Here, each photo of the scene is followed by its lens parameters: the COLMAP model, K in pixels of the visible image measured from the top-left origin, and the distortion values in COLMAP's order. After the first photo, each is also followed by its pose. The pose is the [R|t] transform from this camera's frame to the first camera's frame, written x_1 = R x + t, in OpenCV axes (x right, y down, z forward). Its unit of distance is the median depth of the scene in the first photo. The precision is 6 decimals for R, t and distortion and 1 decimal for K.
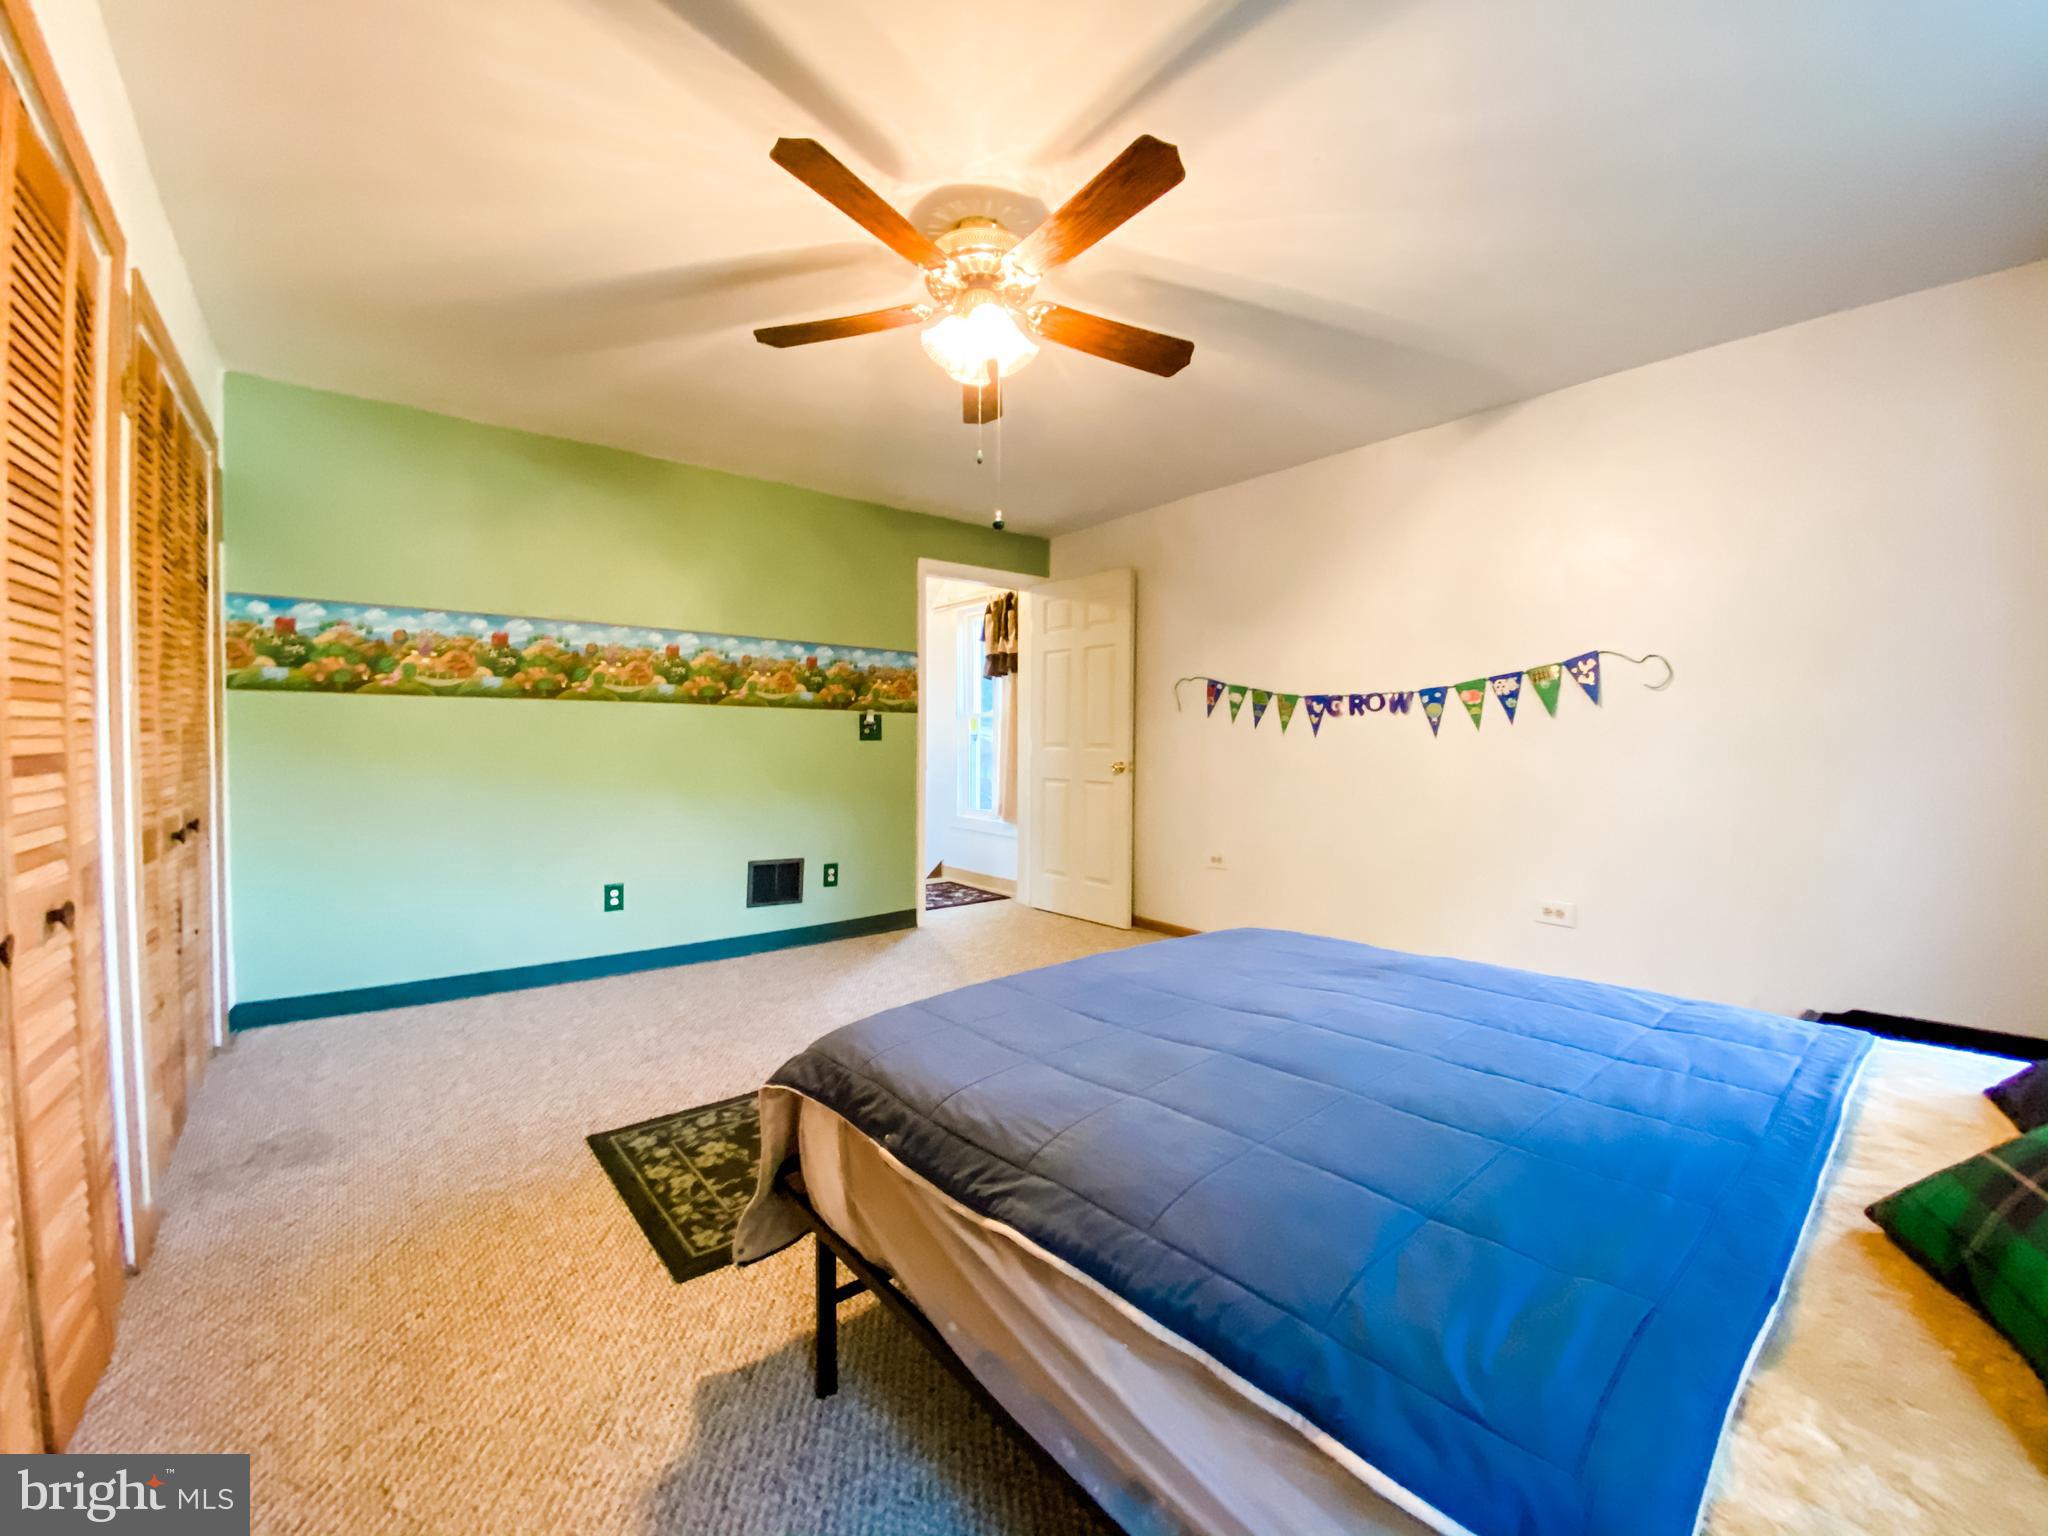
lens RADIAL K [[833.0, 0, 1025.7], [0, 833.0, 761.8], [0, 0, 1]] dist [0.045828, -0.000266]
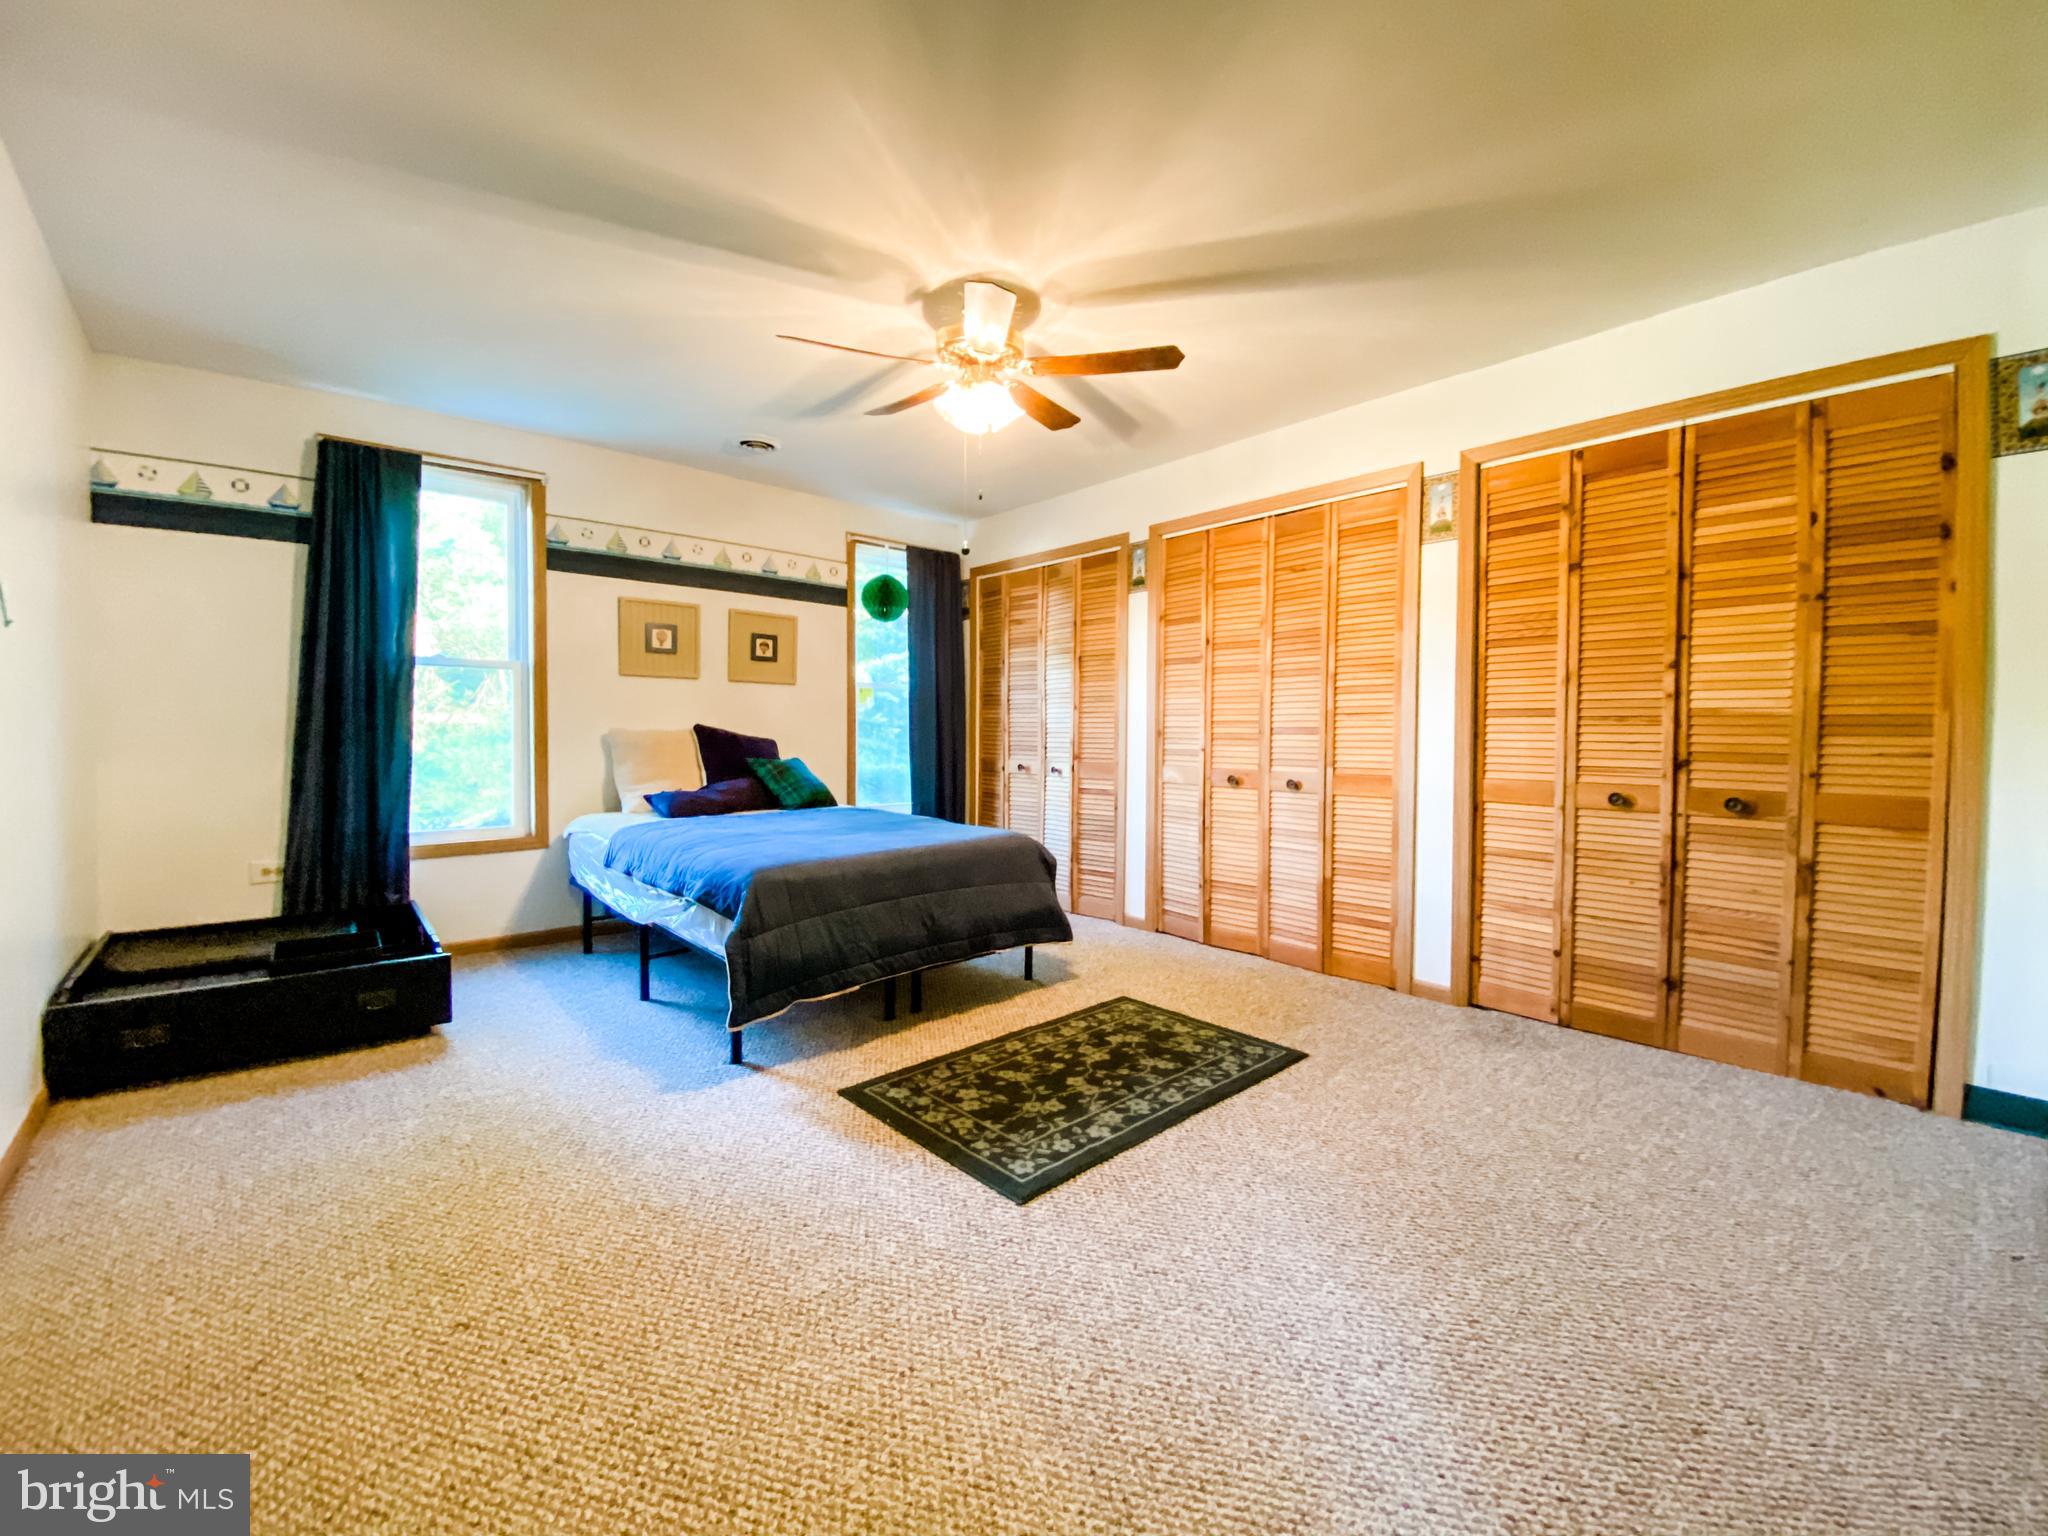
lens RADIAL K [[833.0, 0, 1025.7], [0, 833.0, 761.8], [0, 0, 1]] dist [0.045828, -0.000266]
pose [[-0.998625, -0.013961, -0.050525, -0.063236], [-0.016997, 0.998044, 0.060166, -0.025198], [0.049586, 0.060942, -0.996909, 2.183078]]
